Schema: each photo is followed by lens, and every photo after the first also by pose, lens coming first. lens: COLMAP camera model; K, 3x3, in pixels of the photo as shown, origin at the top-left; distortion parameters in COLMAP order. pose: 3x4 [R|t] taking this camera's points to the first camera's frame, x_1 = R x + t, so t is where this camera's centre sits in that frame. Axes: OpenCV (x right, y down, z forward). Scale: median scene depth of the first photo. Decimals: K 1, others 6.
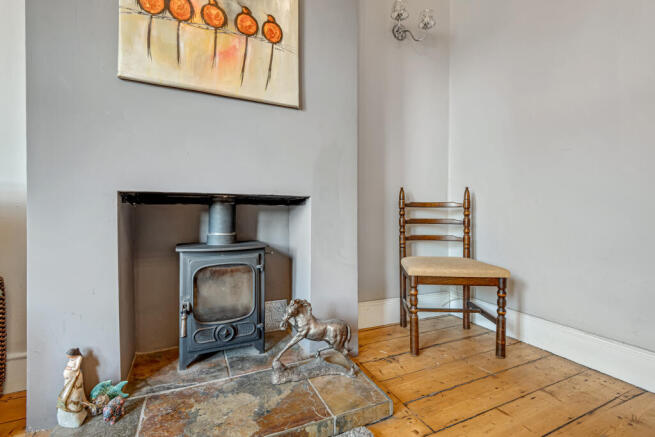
lens RADIAL K [[299.6, 0, 324.3], [0, 299.6, 214.1], [0, 0, 1]] dist [0.025549, -0.011405]
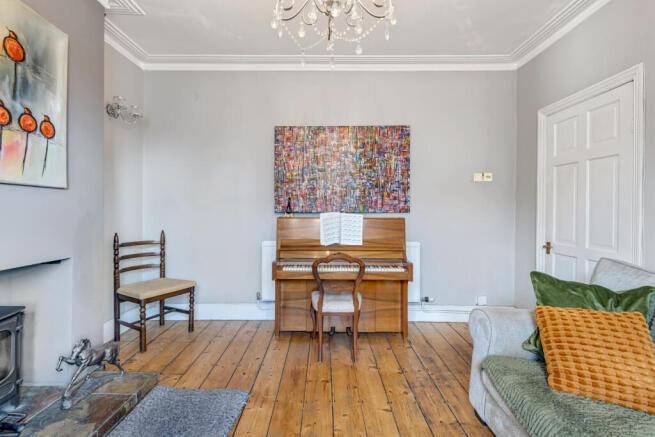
lens RADIAL K [[299.6, 0, 324.3], [0, 299.6, 214.1], [0, 0, 1]] dist [0.025549, -0.011405]
pose [[0.416428, -0.007129, 0.909141, -0.782642], [-0.003720, 0.999948, 0.009545, -0.266003], [-0.909161, -0.007357, 0.416379, -0.493772]]
